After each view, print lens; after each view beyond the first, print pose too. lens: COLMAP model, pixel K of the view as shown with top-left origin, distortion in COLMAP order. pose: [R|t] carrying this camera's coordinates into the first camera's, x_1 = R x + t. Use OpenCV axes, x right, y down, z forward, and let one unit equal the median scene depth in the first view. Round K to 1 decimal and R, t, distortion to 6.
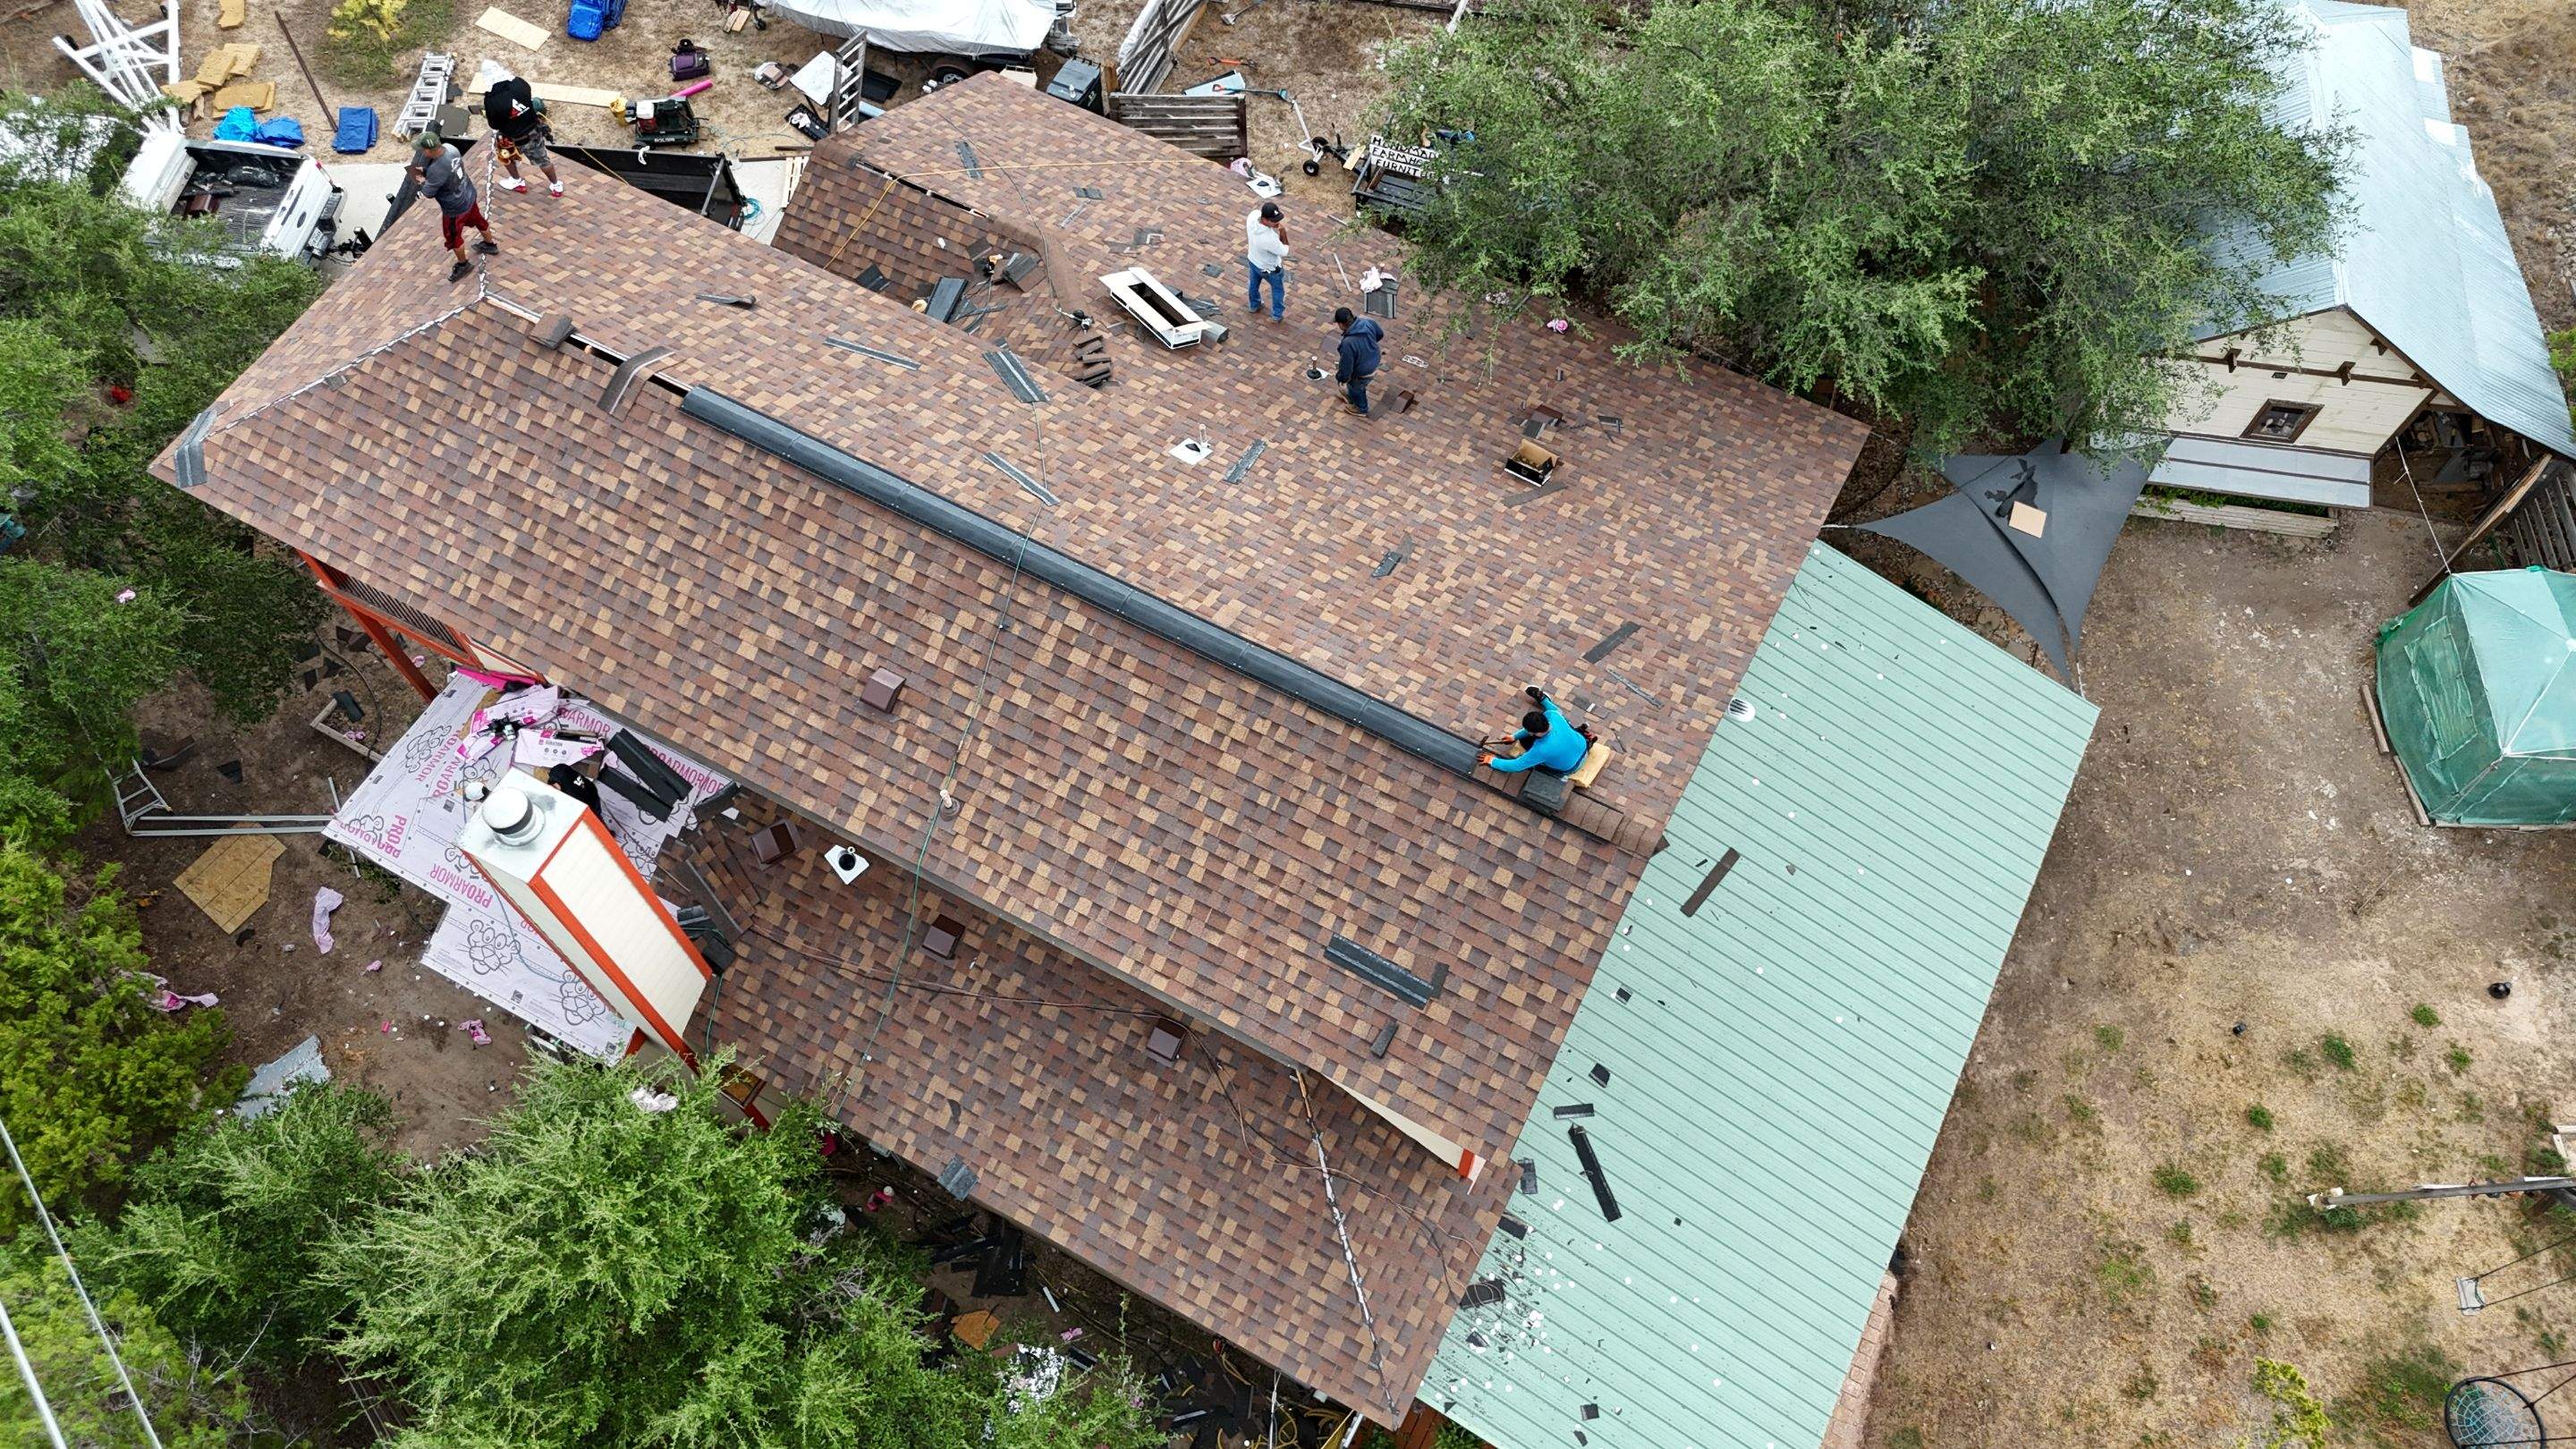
lens RADIAL K [[1936.5, 0, 1309.2], [0, 1936.5, 689.5], [0, 0, 1]] dist [0.118031, -0.257167]
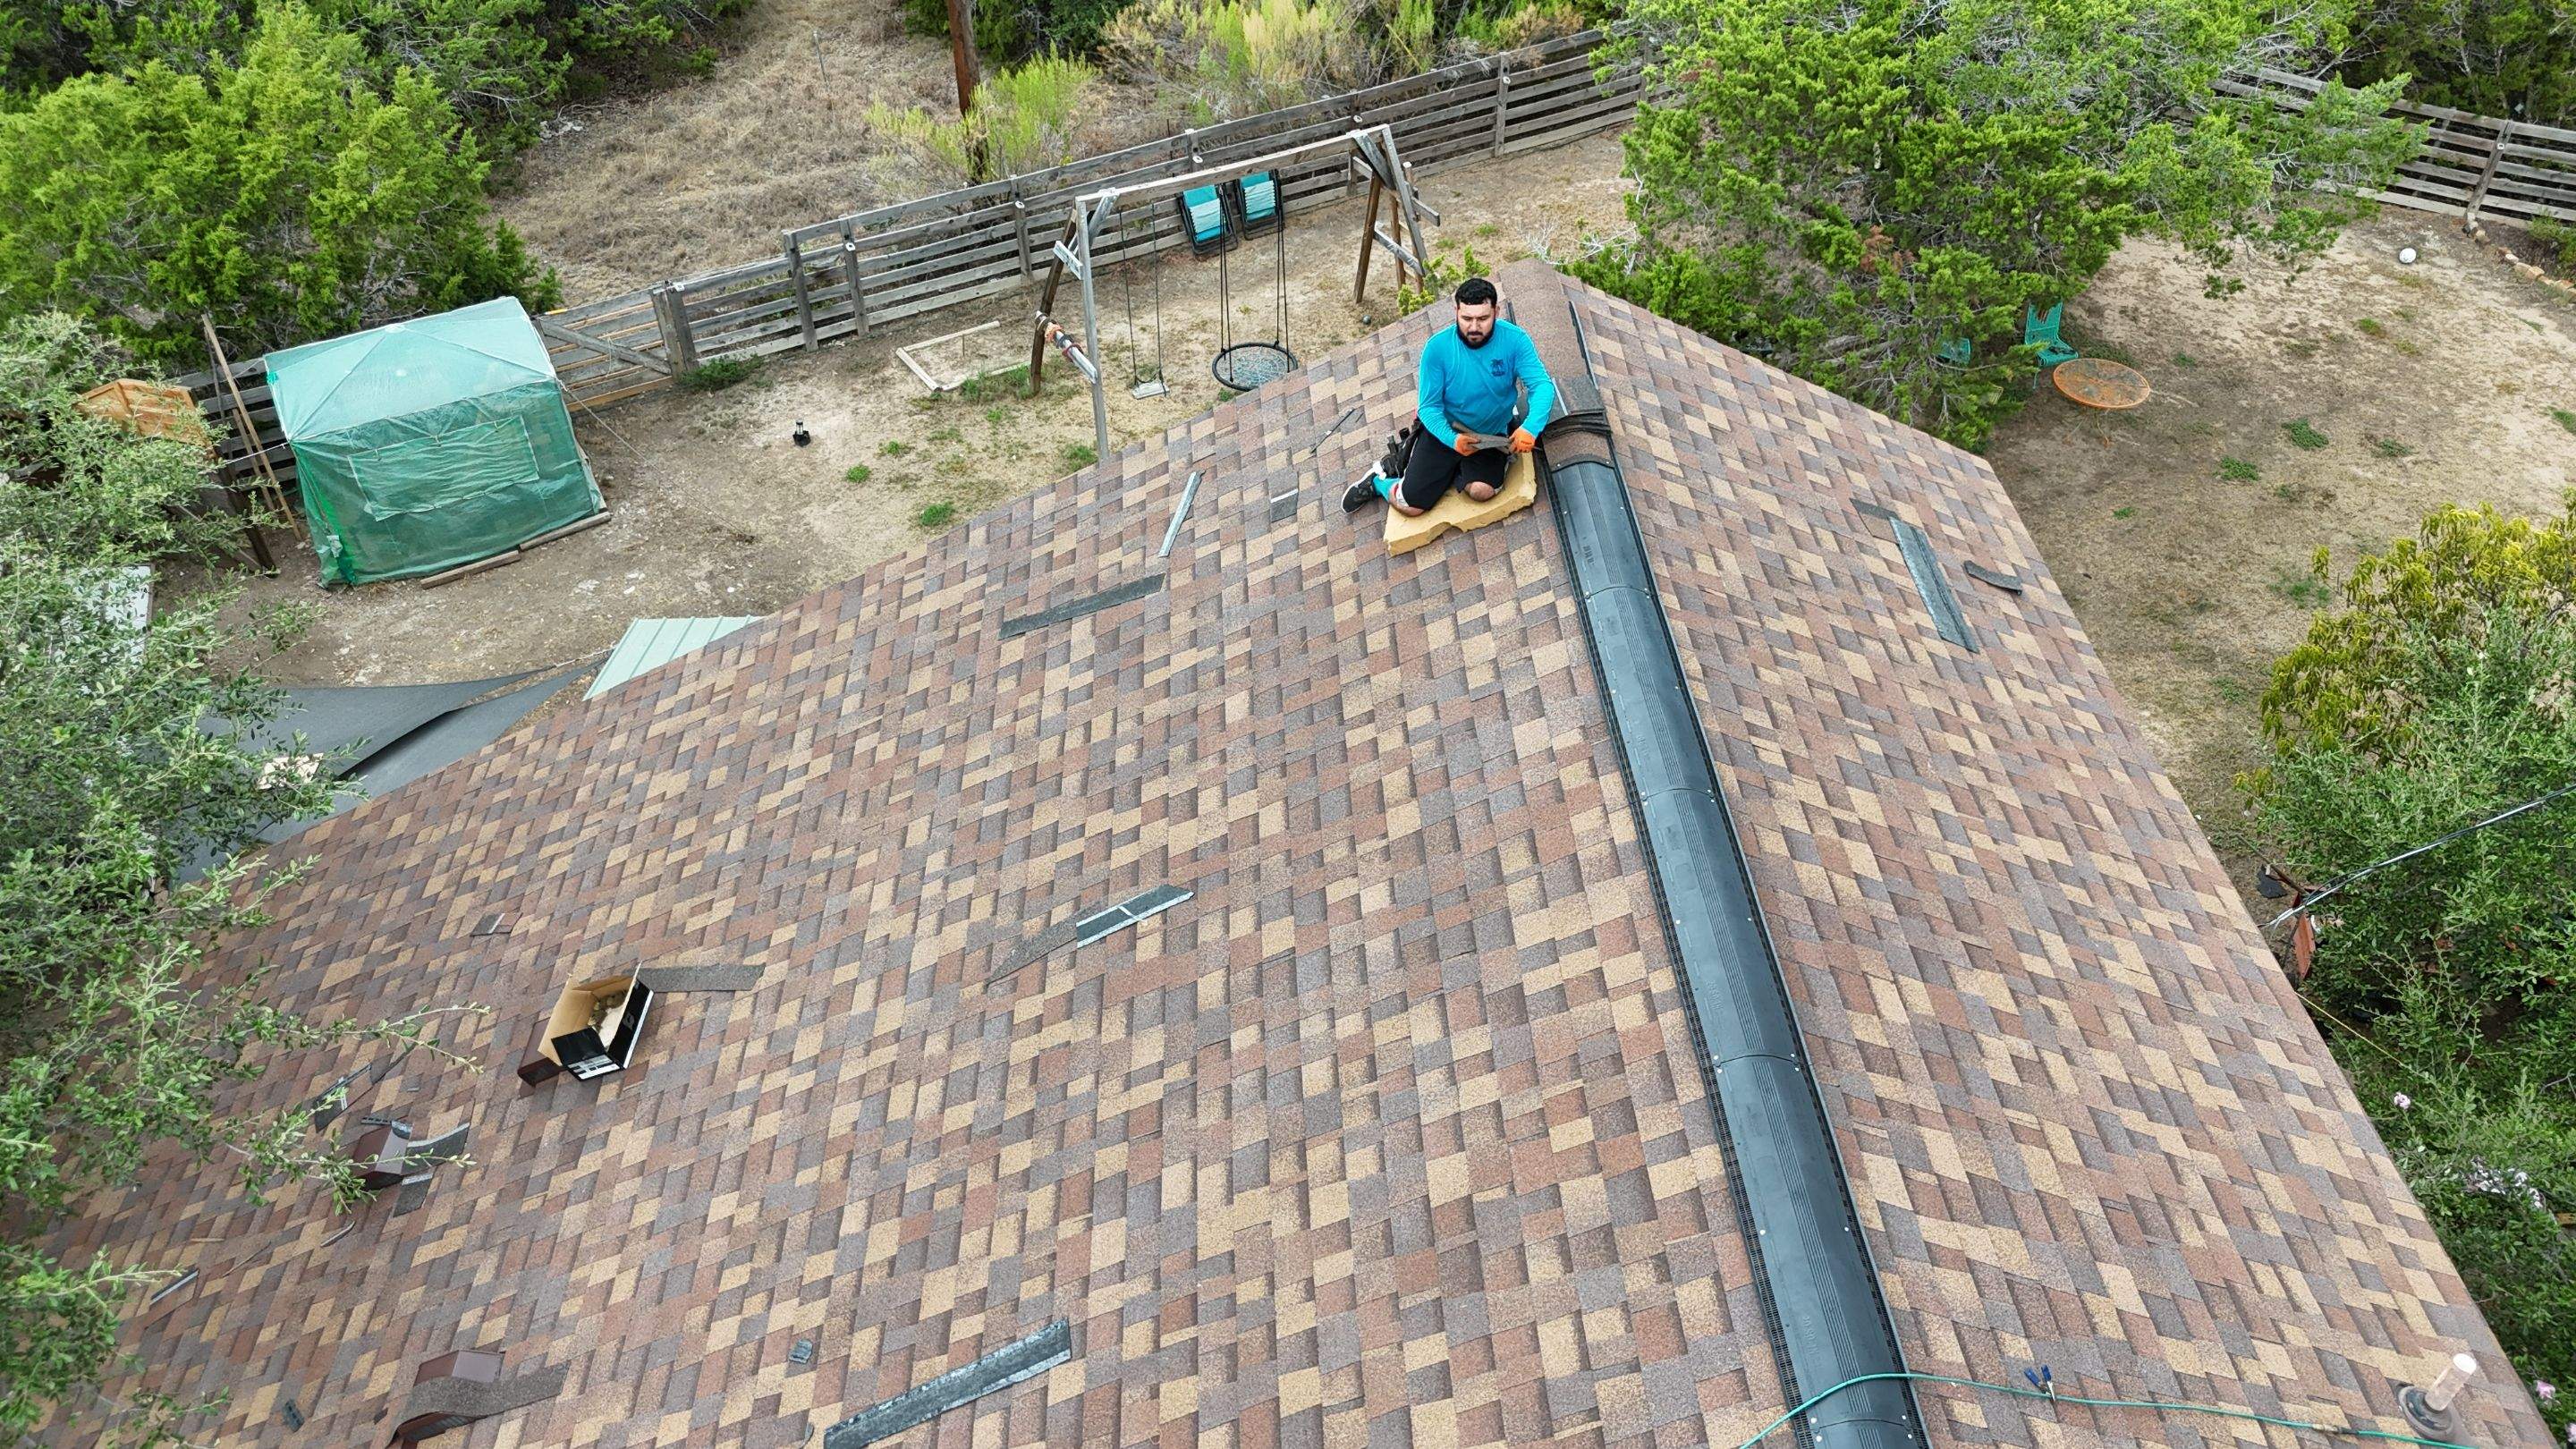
lens RADIAL K [[1900.9, 0, 1295.9], [0, 1900.9, 717.6], [0, 0, 1]] dist [0.109351, -0.130355]
pose [[-0.505826, -0.570087, 0.647411, -0.210936], [0.756947, 0.066622, 0.650071, -0.295355], [-0.413729, 0.818879, 0.397827, 0.749605]]
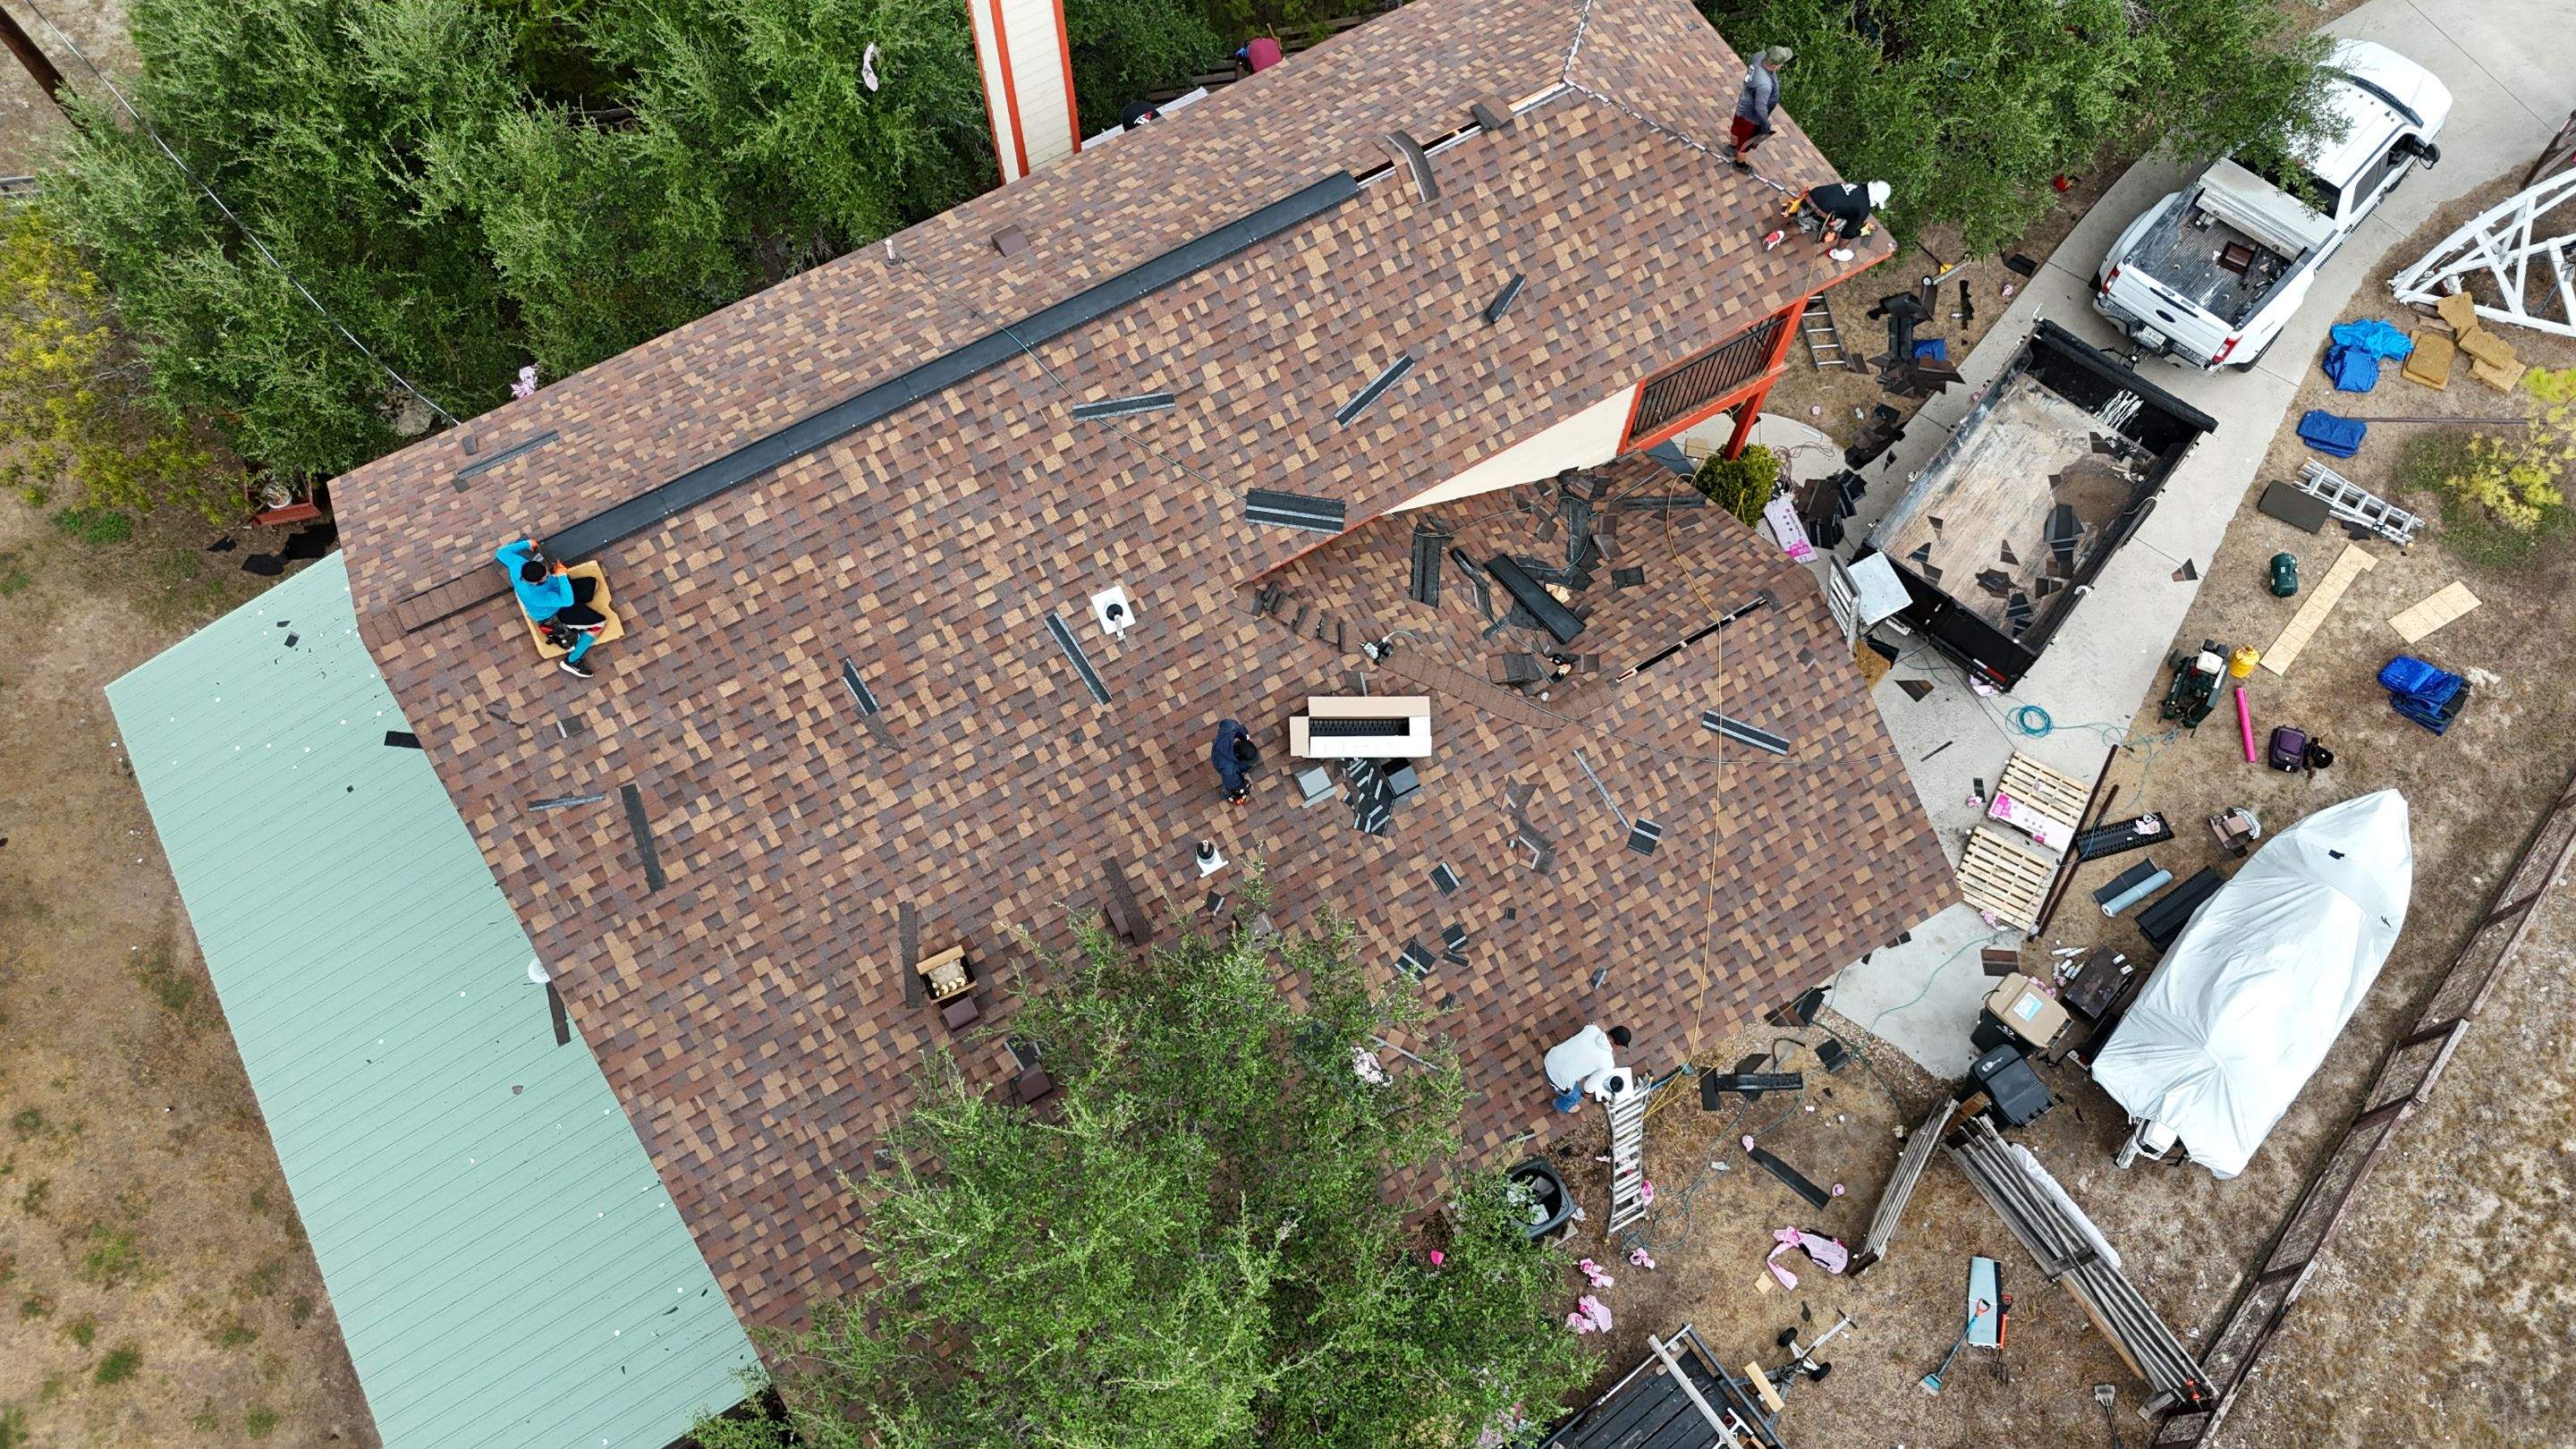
lens RADIAL K [[1891.3, 0, 1300.1], [0, 1891.3, 716.5], [0, 0, 1]] dist [0.110046, -0.108154]
pose [[-0.531530, 0.771732, -0.349150, 0.249335], [-0.746959, -0.232687, 0.622824, -0.768981], [0.399410, 0.591850, 0.700132, 0.424255]]
